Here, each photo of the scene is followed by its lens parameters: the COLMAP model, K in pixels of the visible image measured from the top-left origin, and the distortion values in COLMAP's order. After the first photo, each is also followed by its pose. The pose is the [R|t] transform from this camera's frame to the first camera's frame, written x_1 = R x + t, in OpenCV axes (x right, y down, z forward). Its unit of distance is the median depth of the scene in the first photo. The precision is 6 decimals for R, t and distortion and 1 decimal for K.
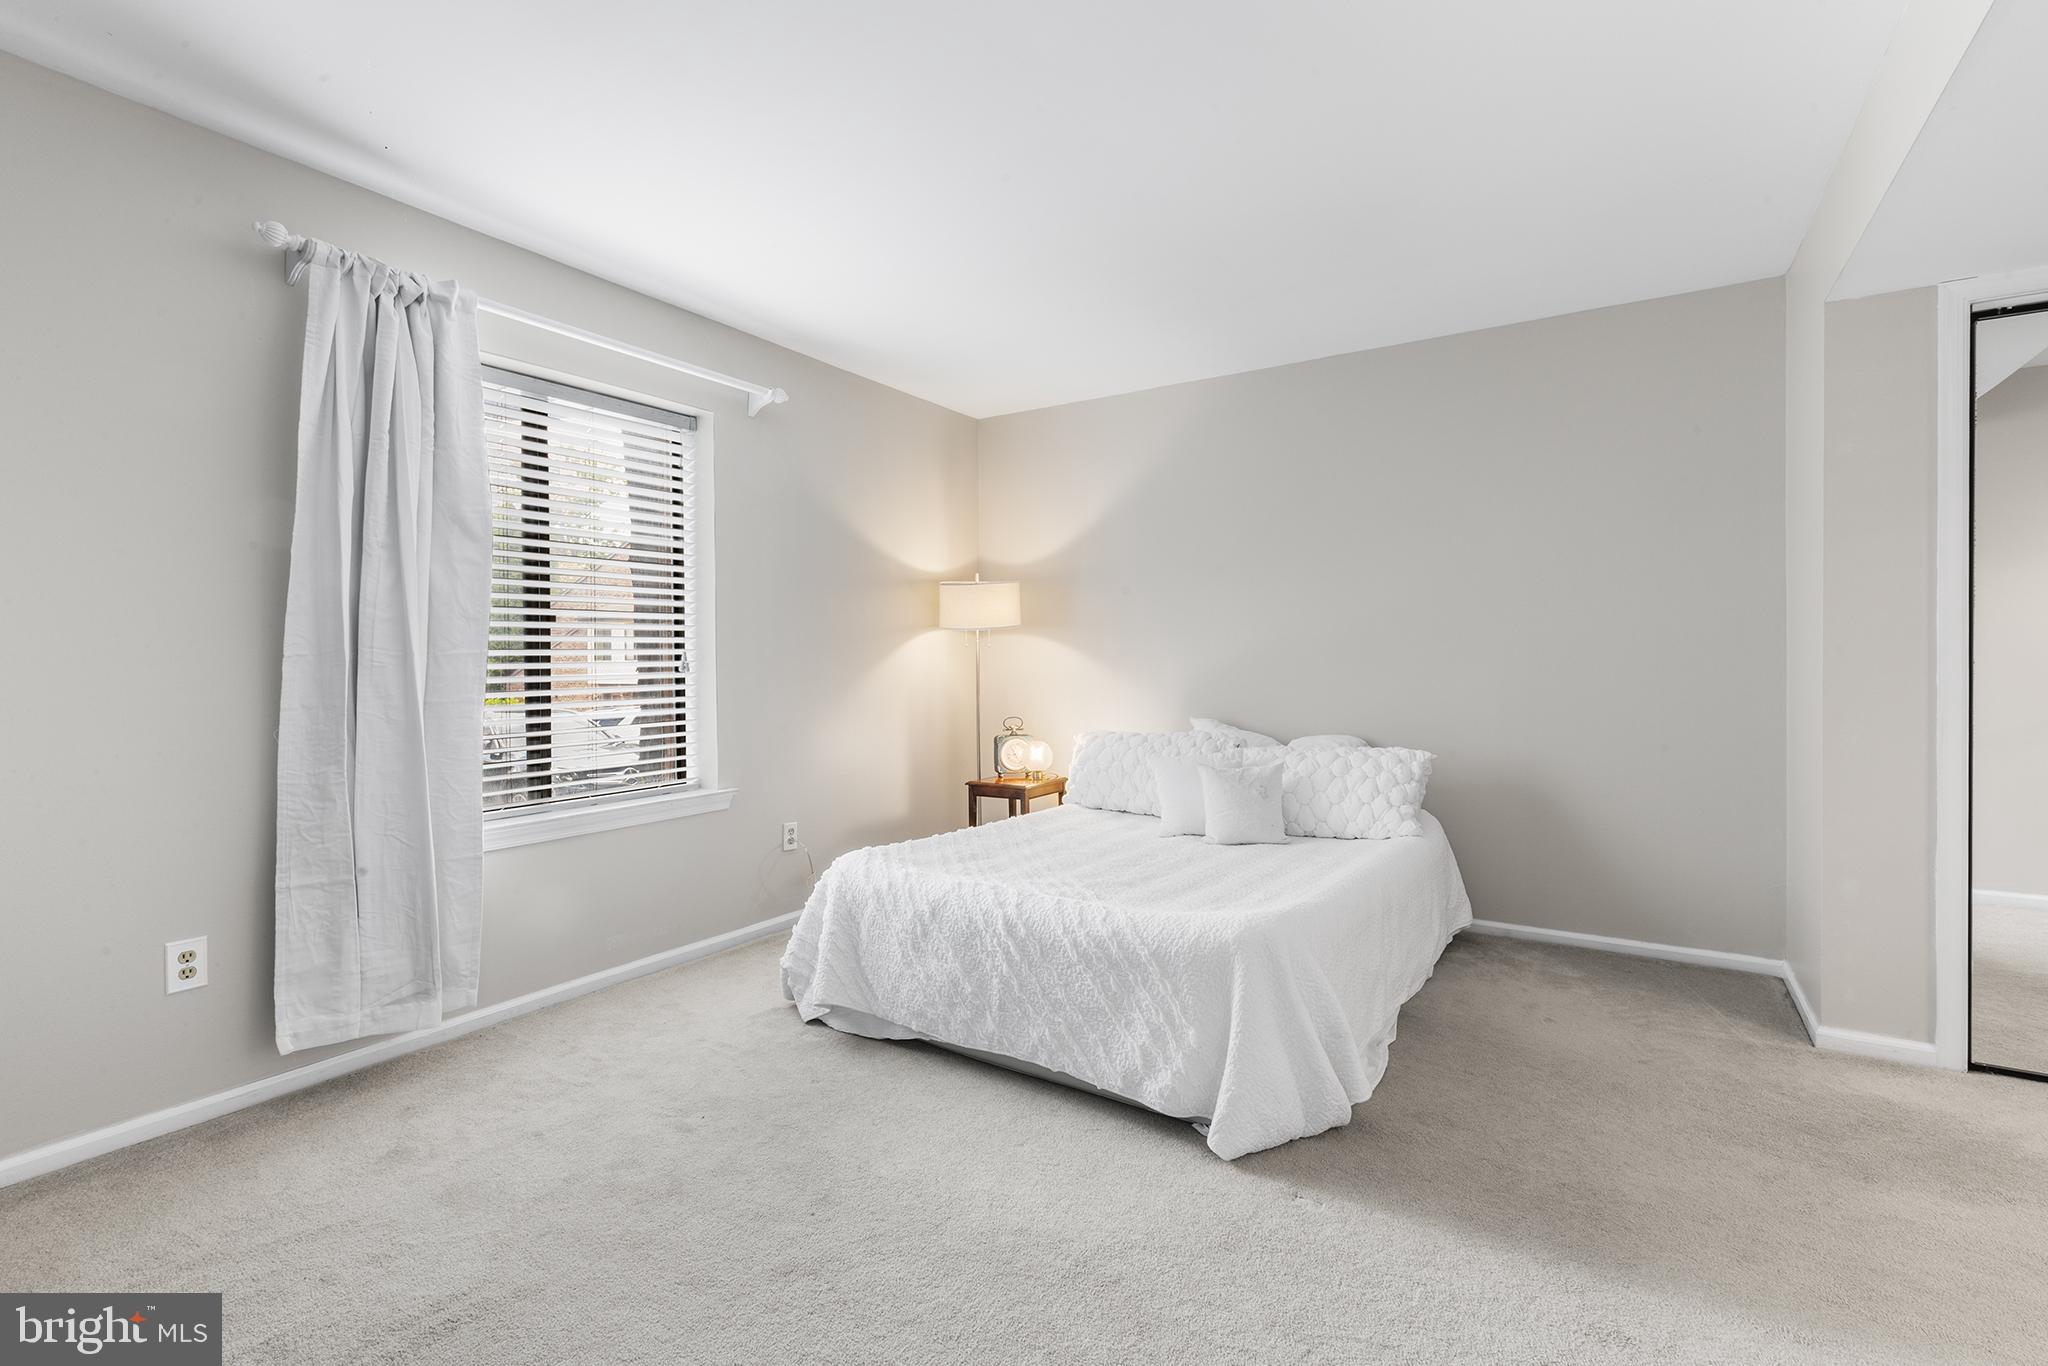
lens RADIAL K [[929.9, 0, 1017.7], [0, 929.9, 663.1], [0, 0, 1]] dist [0.004394, -0.000491]
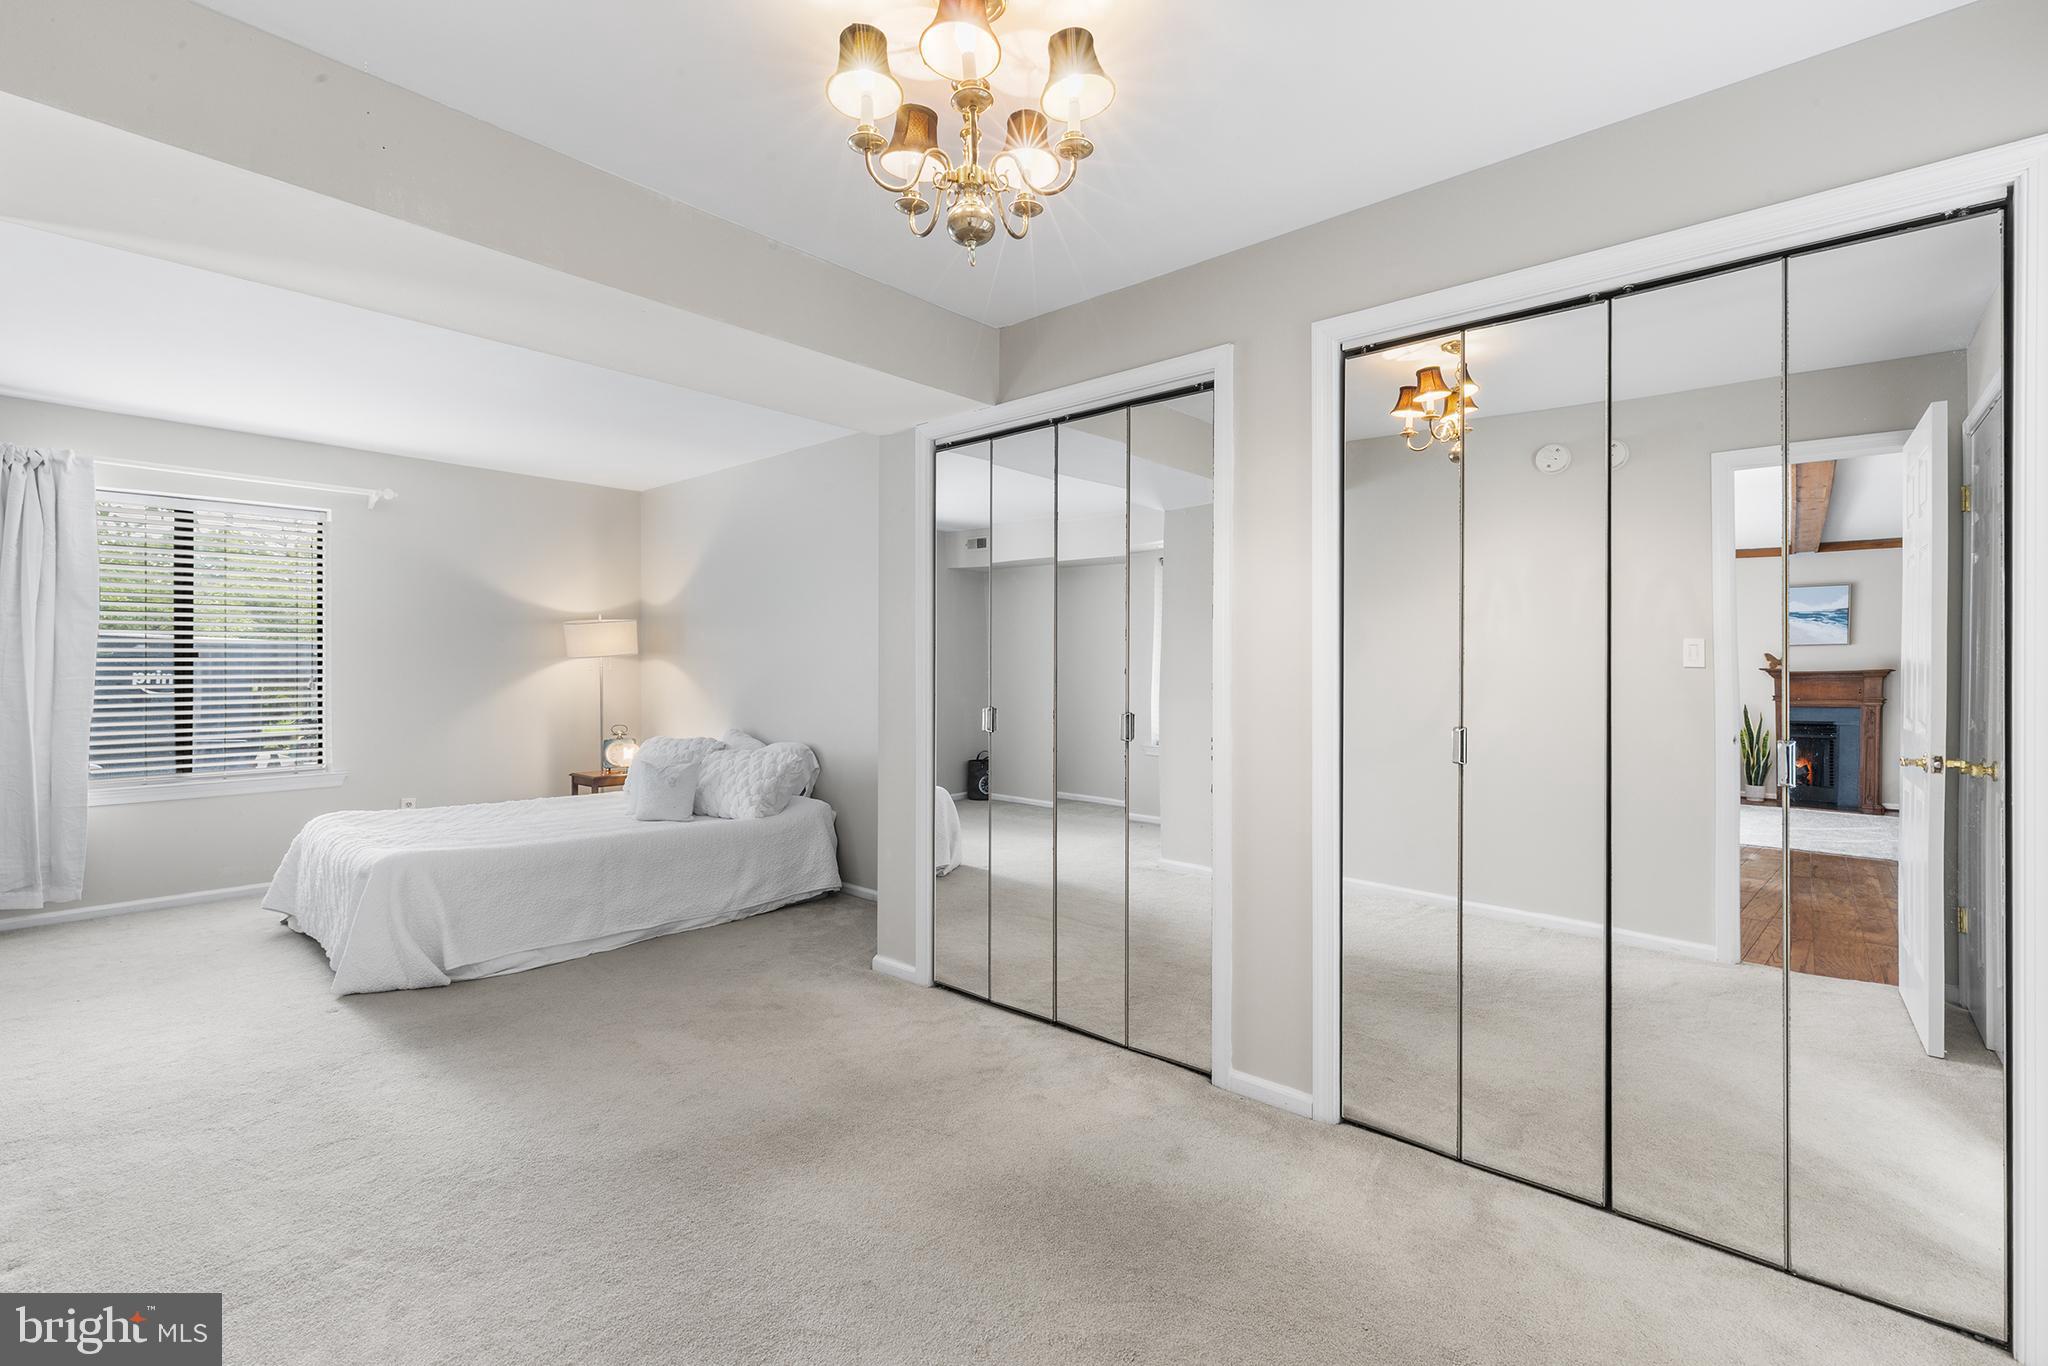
lens RADIAL K [[929.9, 0, 1030.0], [0, 929.9, 665.7], [0, 0, 1]] dist [0.004394, -0.000491]
pose [[0.987223, 0.004184, -0.159290, 1.334581], [-0.005072, 0.999974, -0.005169, -0.036040], [0.159265, 0.005911, 0.987218, -0.341504]]
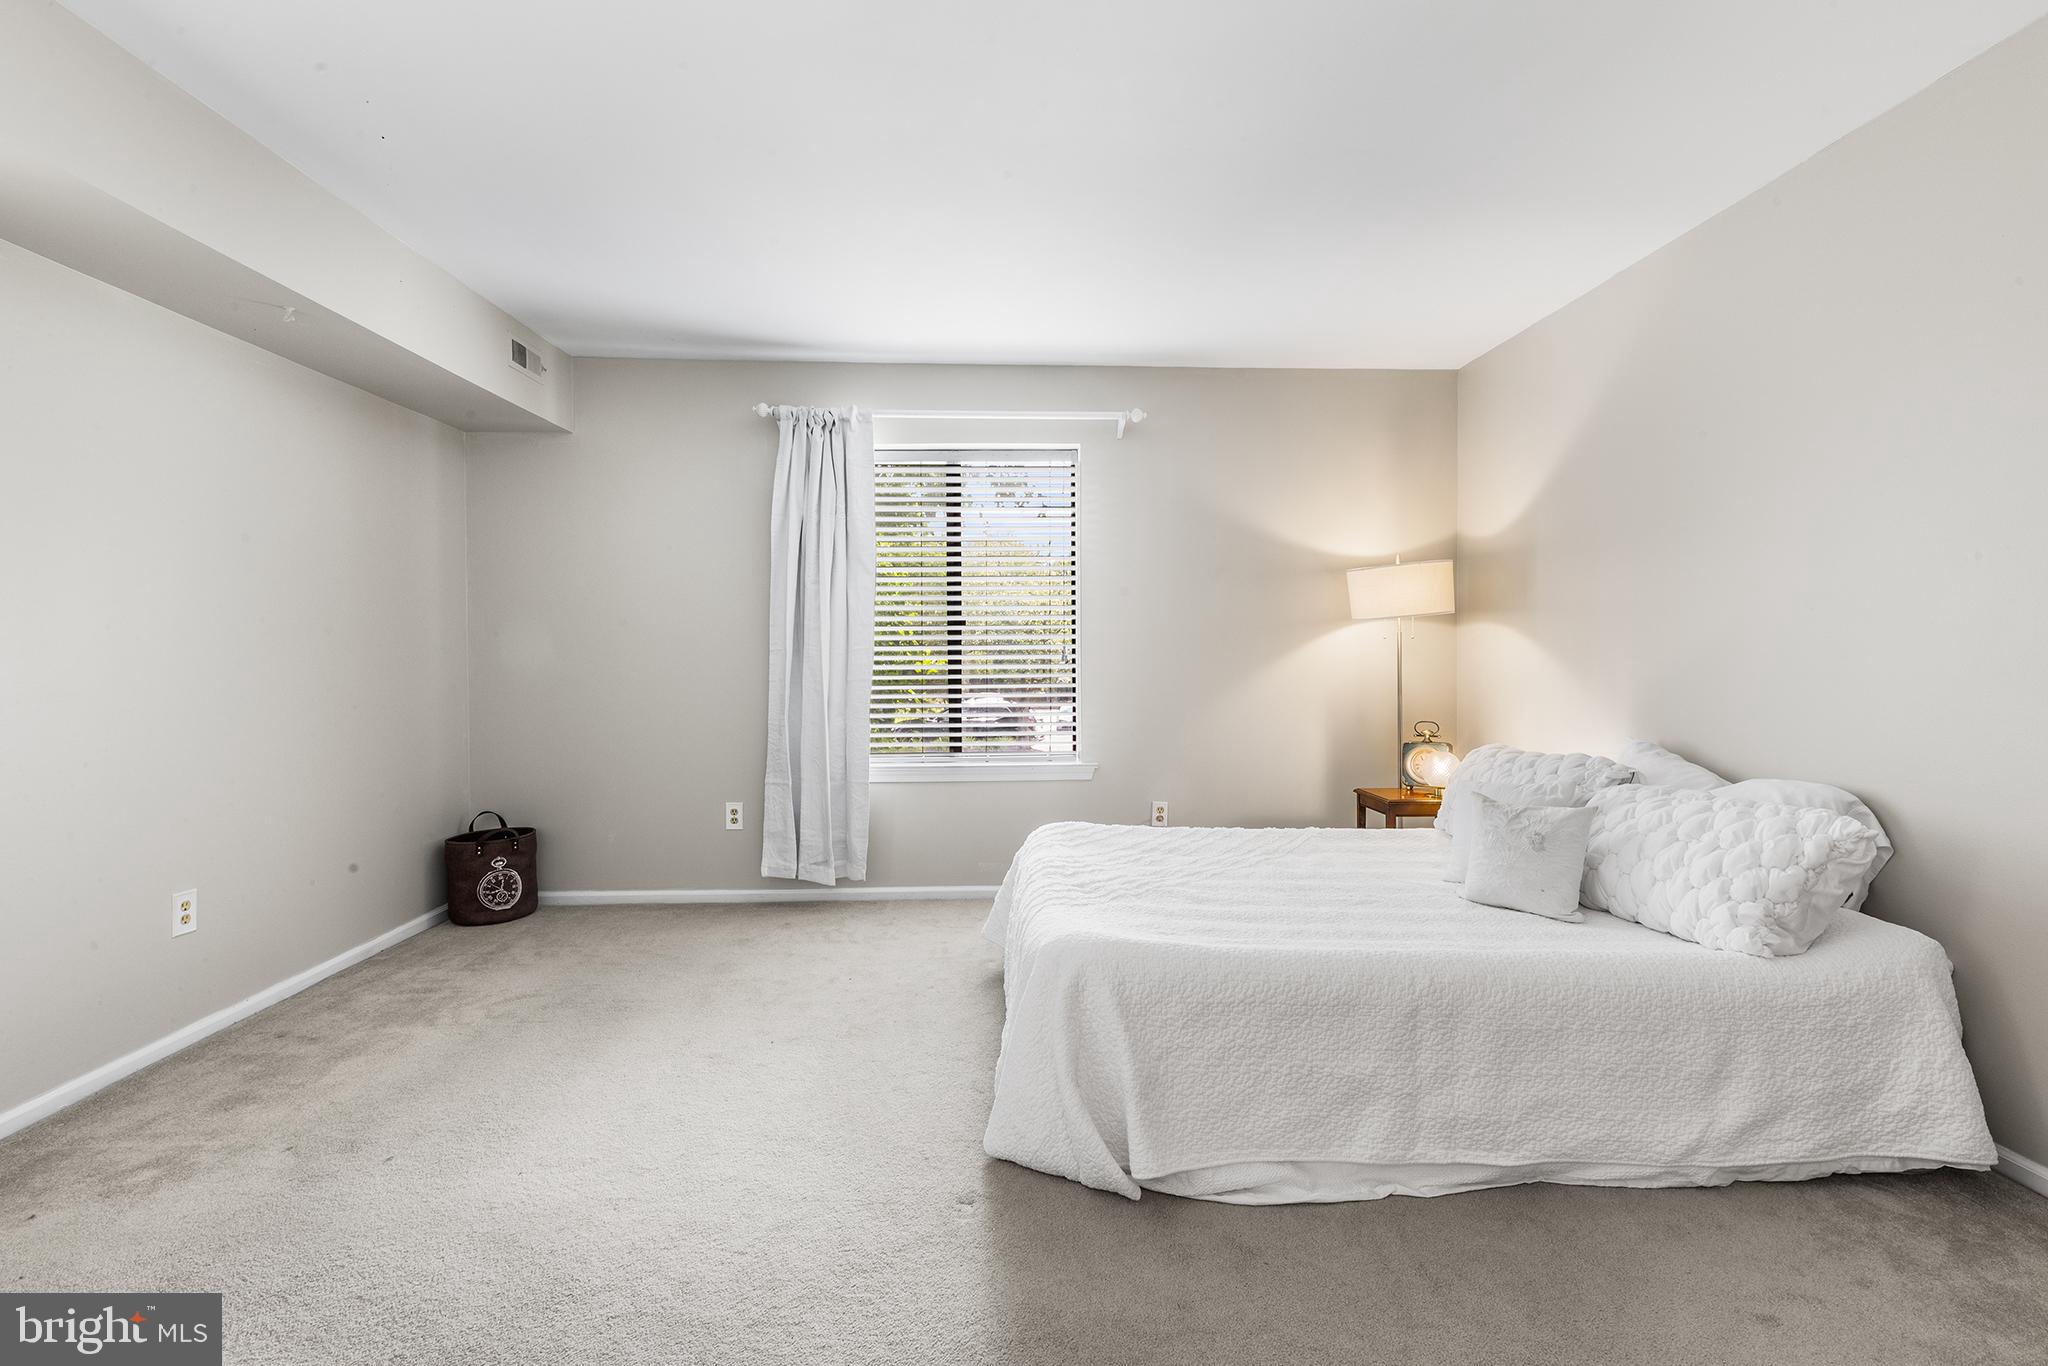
lens RADIAL K [[929.9, 0, 1019.7], [0, 929.9, 672.4], [0, 0, 1]] dist [0.004394, -0.000491]
pose [[0.567043, 0.021511, -0.823408, 0.837868], [-0.003000, 0.999706, 0.024051, -0.009901], [0.823683, -0.011167, 0.566941, 0.364052]]
